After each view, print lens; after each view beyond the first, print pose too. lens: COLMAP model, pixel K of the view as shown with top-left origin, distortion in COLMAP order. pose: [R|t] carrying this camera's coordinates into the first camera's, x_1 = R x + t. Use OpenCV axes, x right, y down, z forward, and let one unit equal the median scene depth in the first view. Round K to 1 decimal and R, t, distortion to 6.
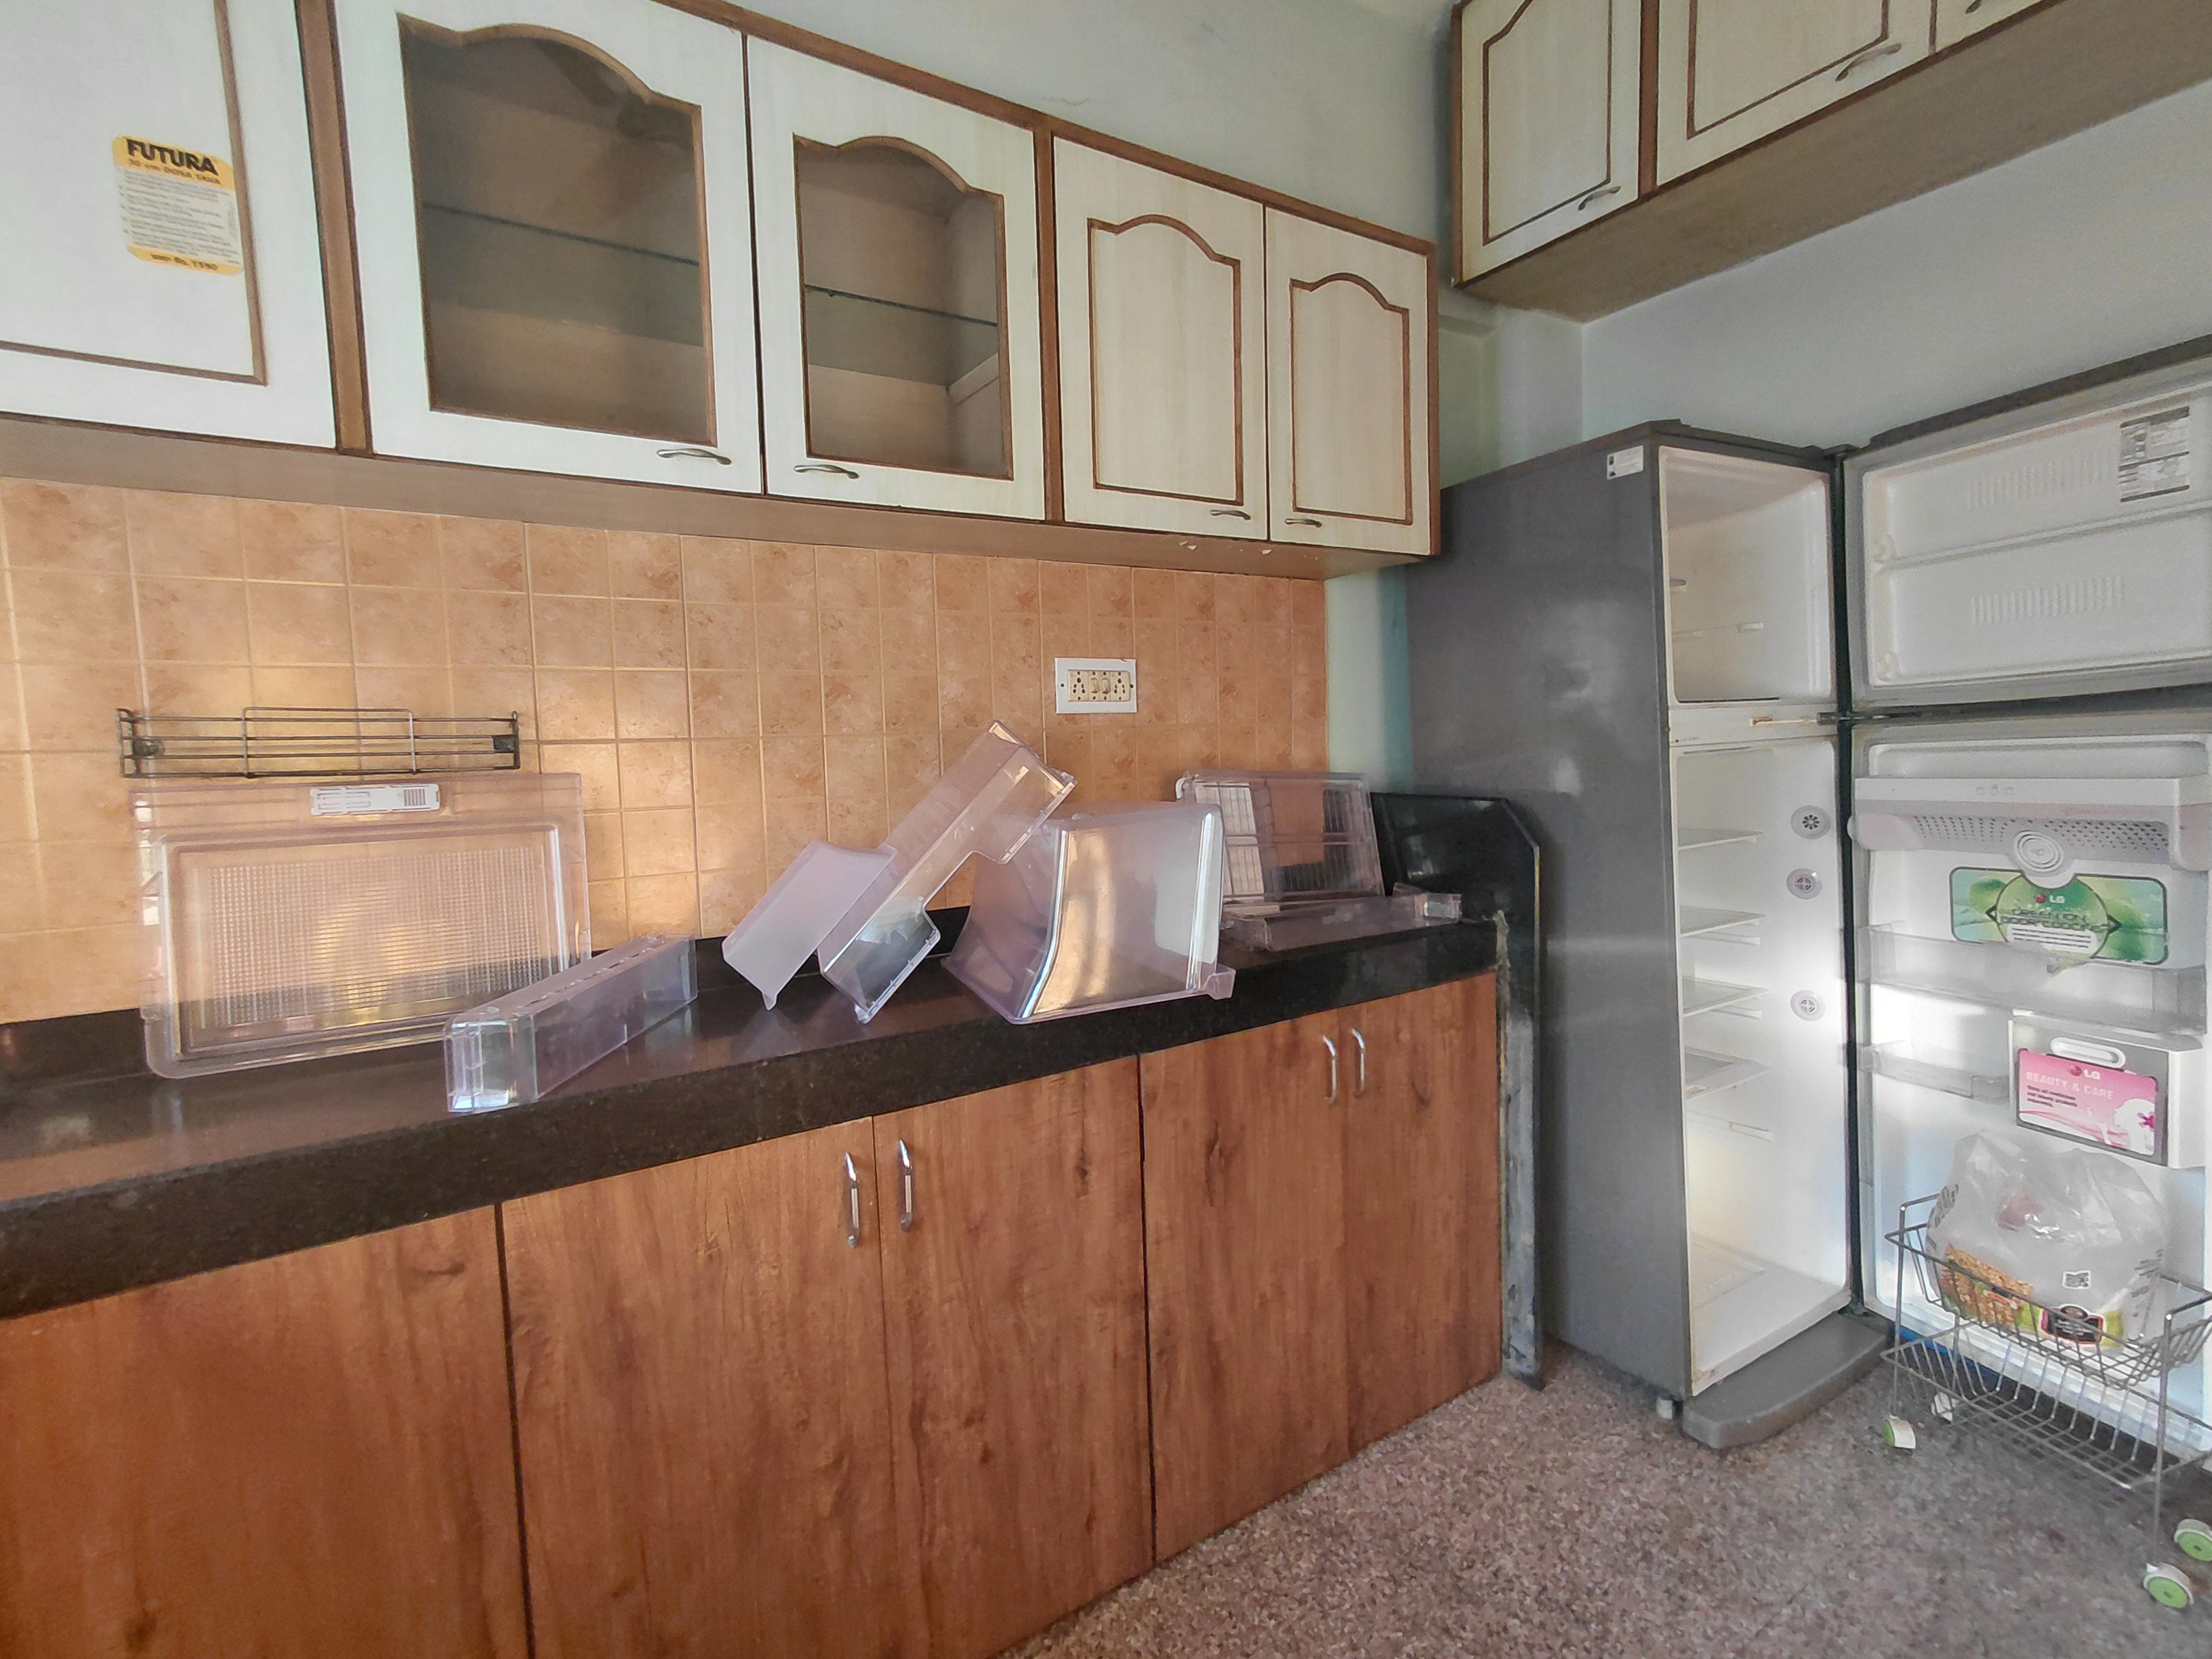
lens RADIAL K [[1024.3, 0, 1103.7], [0, 1024.3, 807.9], [0, 0, 1]] dist [-0.001119, 0.000796]
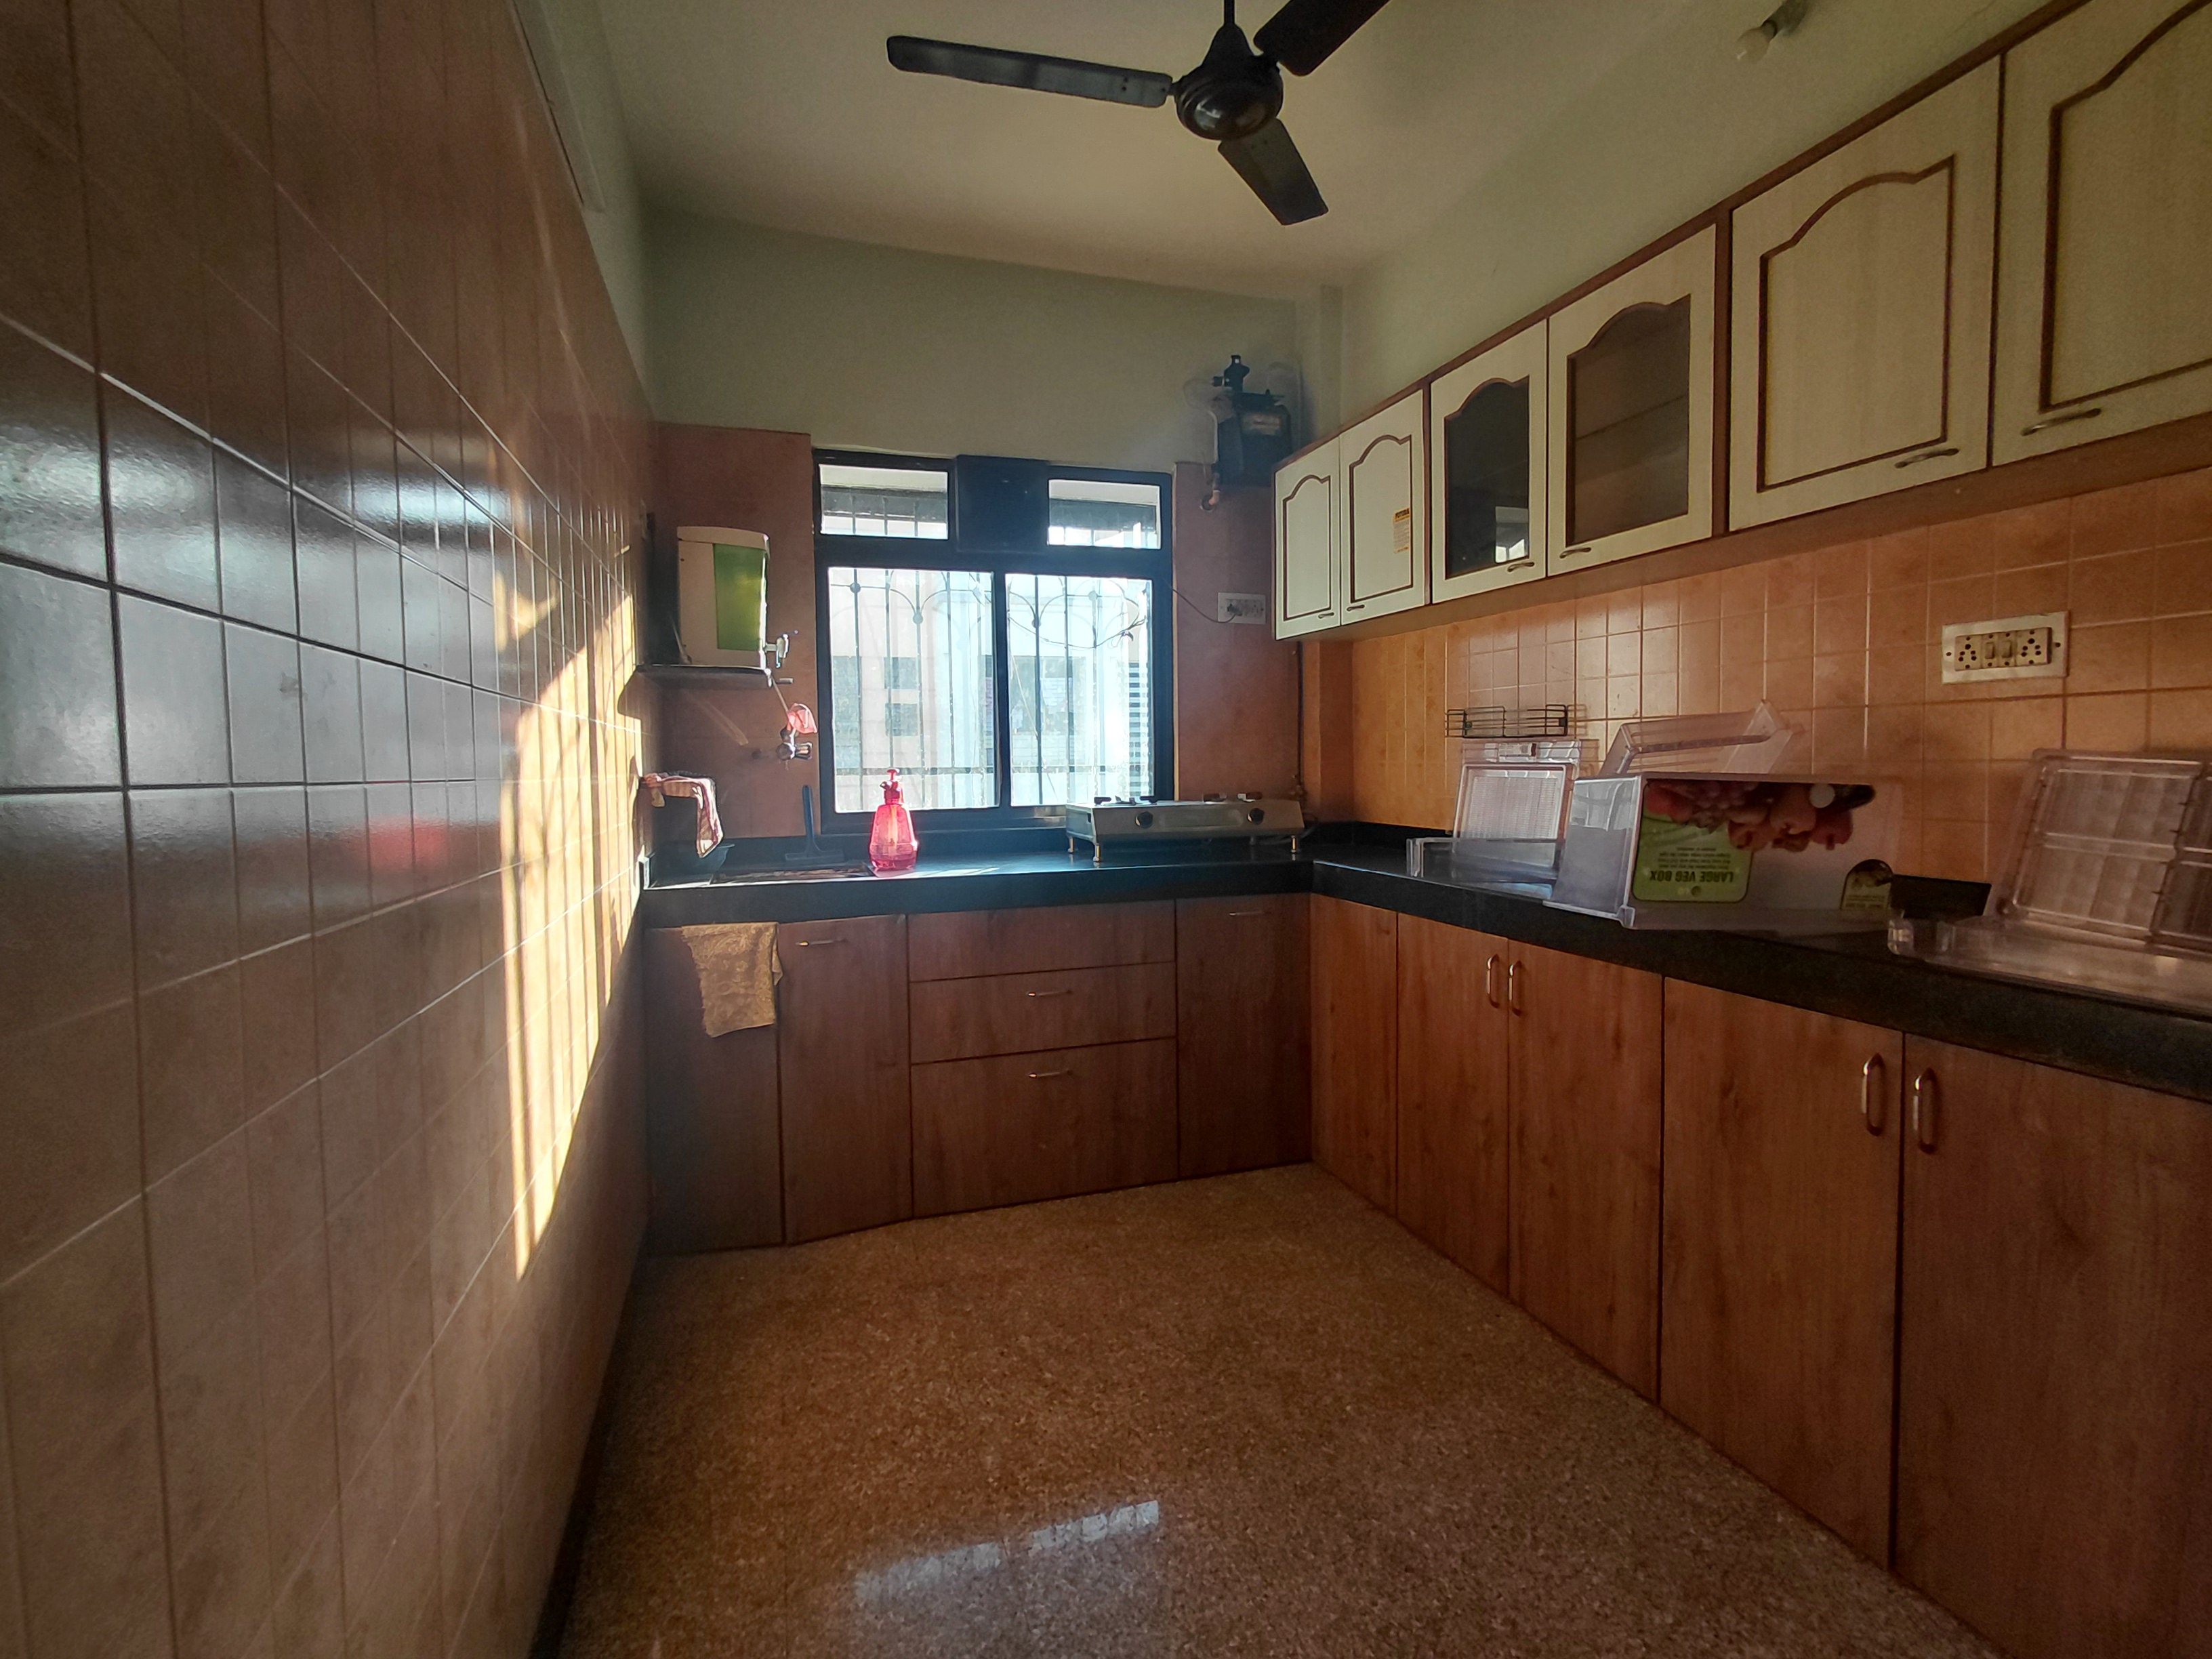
lens RADIAL K [[1024.3, 0, 1103.7], [0, 1024.3, 807.9], [0, 0, 1]] dist [-0.001119, 0.000796]
pose [[-0.248651, 0.078335, -0.965420, 1.398014], [-0.046852, 0.994585, 0.092768, -0.041042], [0.967459, 0.068299, -0.243634, 0.654089]]
